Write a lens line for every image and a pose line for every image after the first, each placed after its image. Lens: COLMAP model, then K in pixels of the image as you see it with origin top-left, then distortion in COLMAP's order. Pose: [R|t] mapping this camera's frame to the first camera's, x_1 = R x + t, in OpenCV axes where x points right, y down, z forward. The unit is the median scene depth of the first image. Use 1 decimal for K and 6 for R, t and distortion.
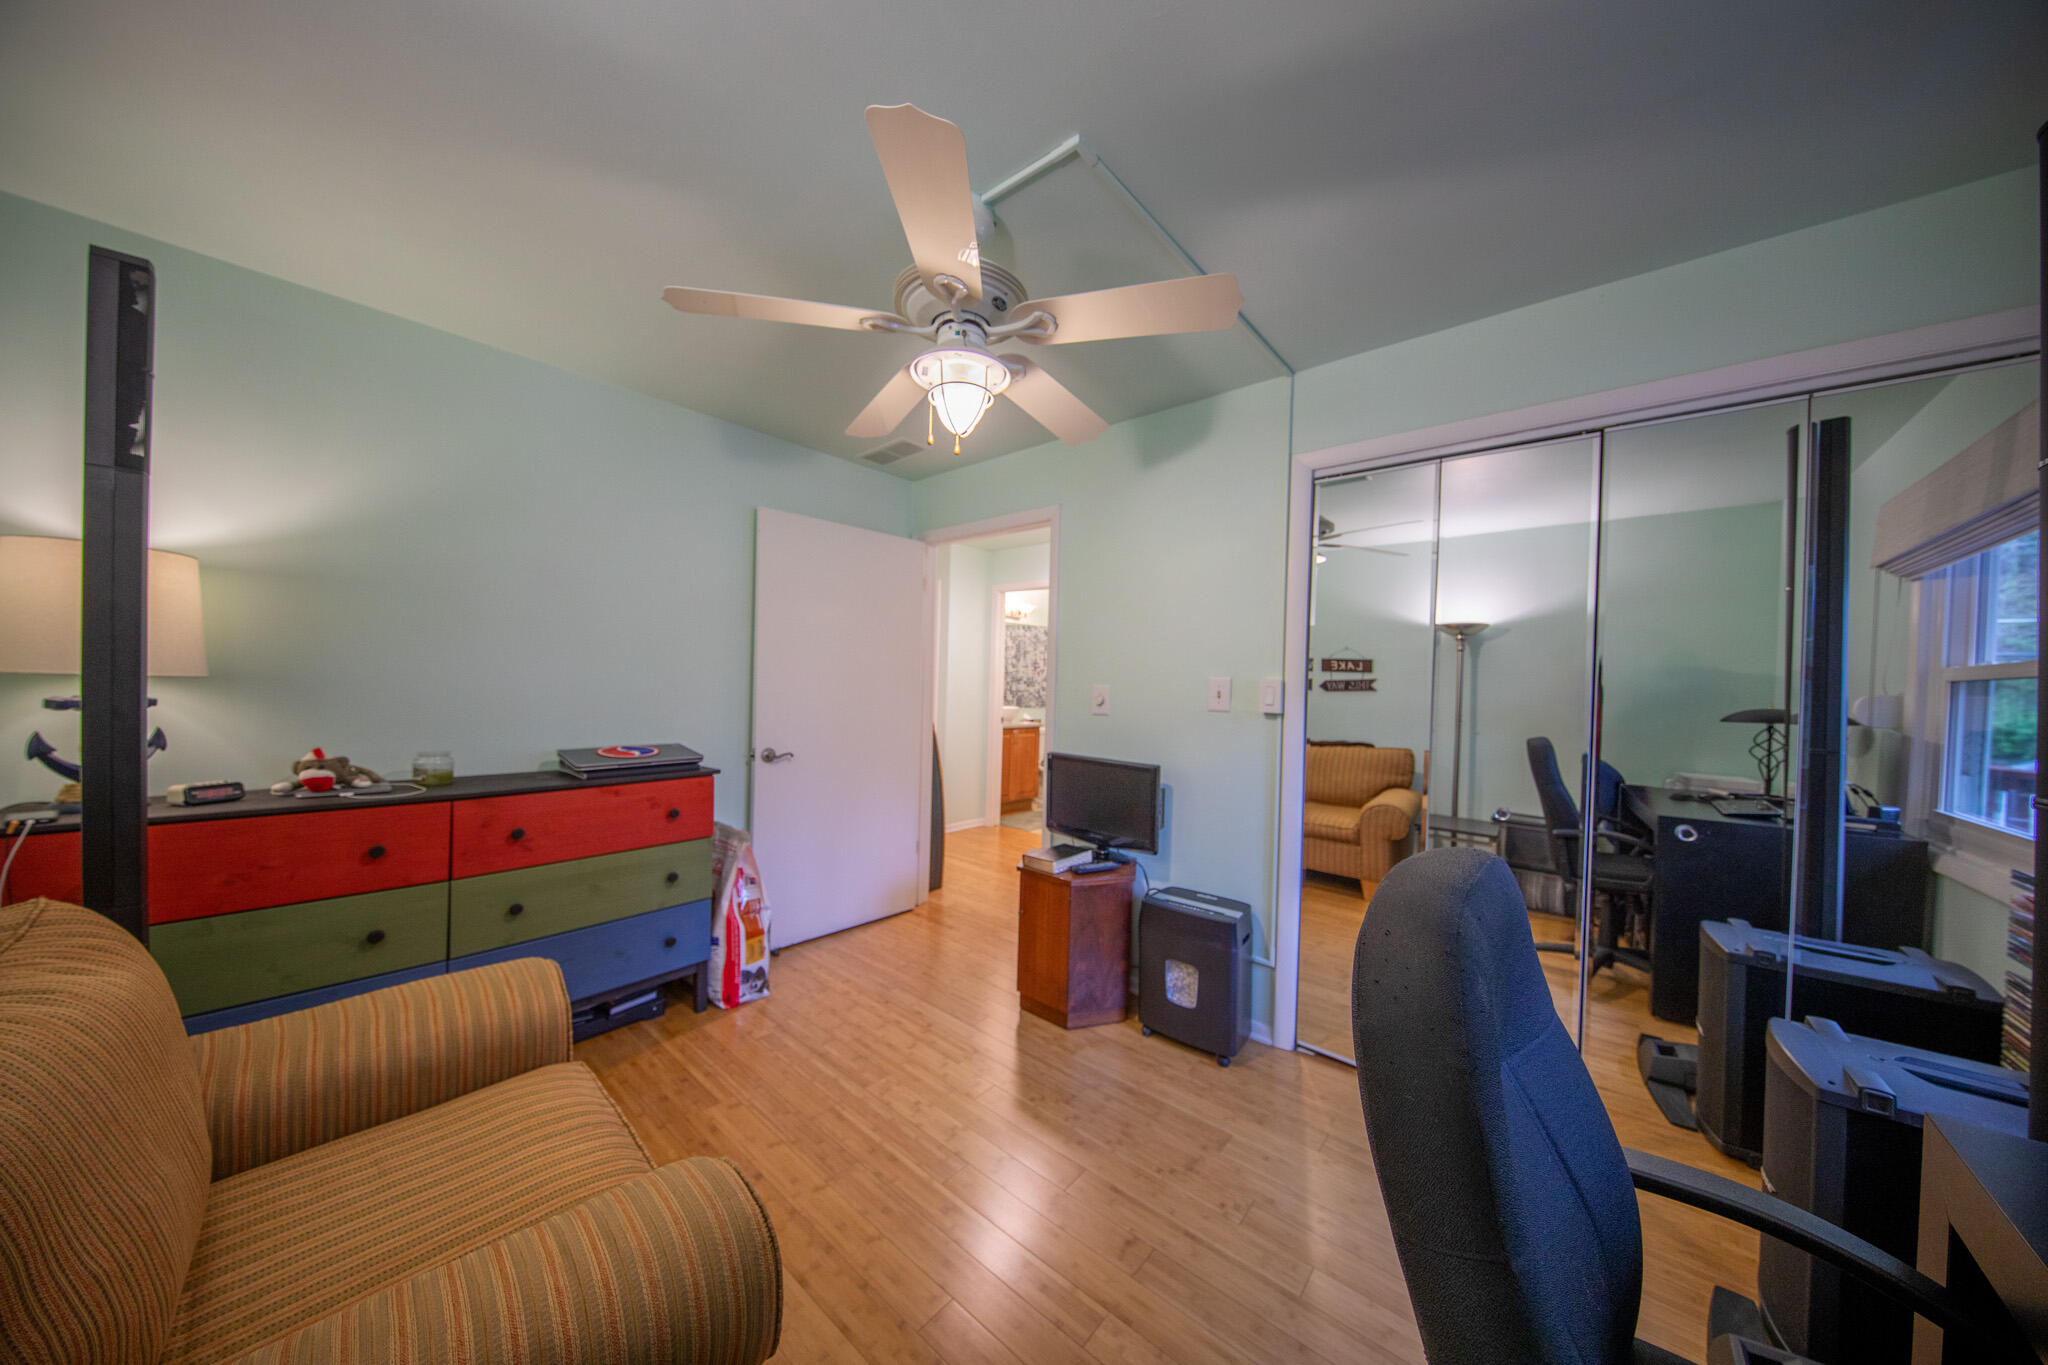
lens RADIAL K [[649.8, 0, 1026.3], [0, 649.8, 688.7], [0, 0, 1]] dist [-0.001994, -0.000061]
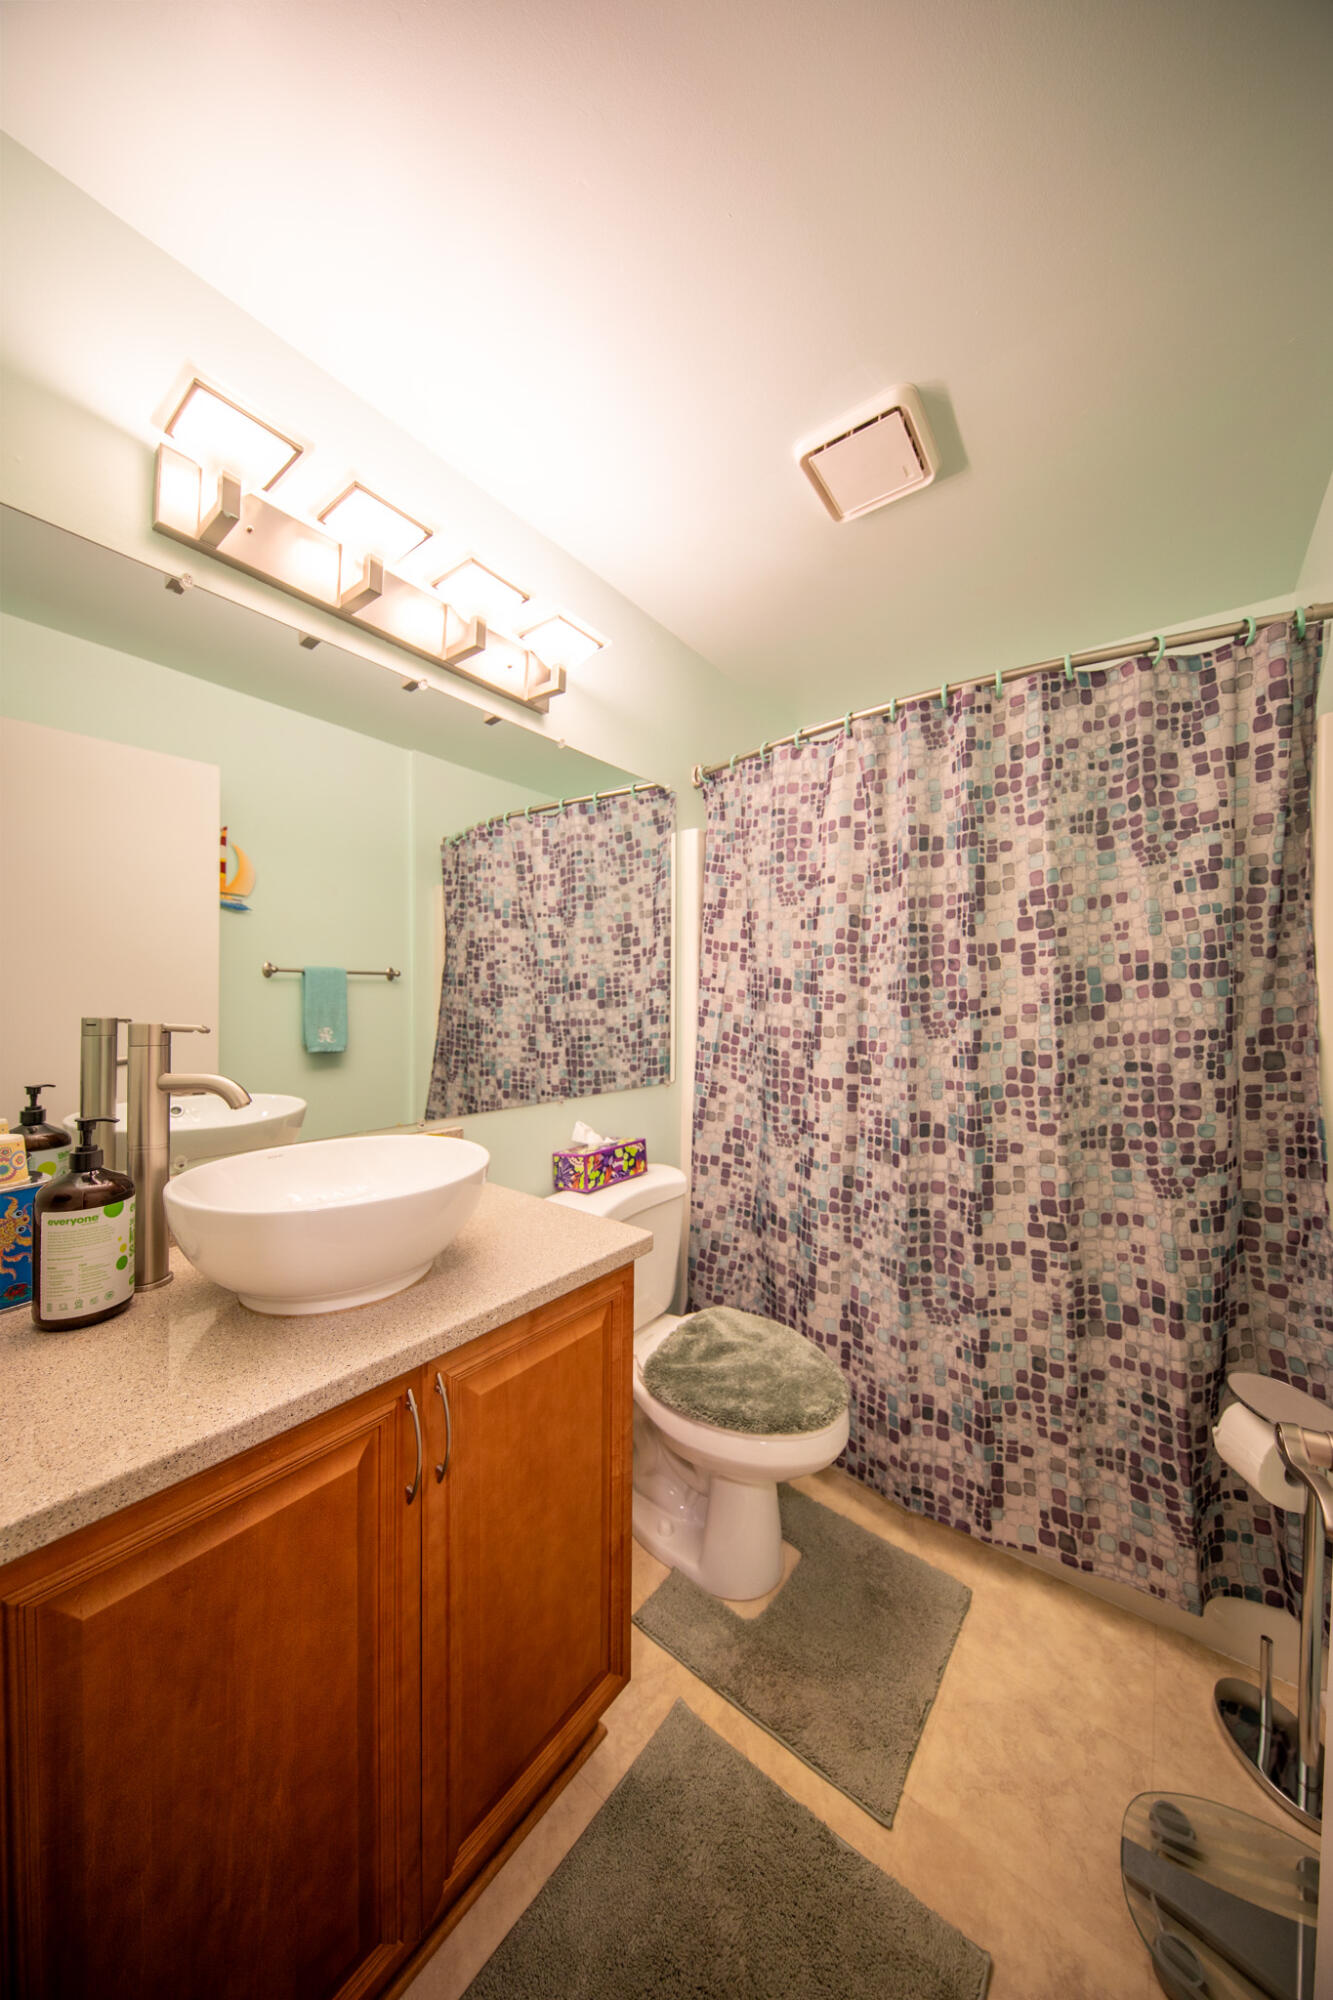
lens RADIAL K [[634.6, 0, 665.1], [0, 634.6, 995.5], [0, 0, 1]] dist [-0.001994, -0.000061]
pose [[0.998158, -0.019108, 0.057576, 0.014552], [0.019367, 0.999805, -0.003935, -0.006723], [-0.057490, 0.005043, 0.998333, 0.707832]]
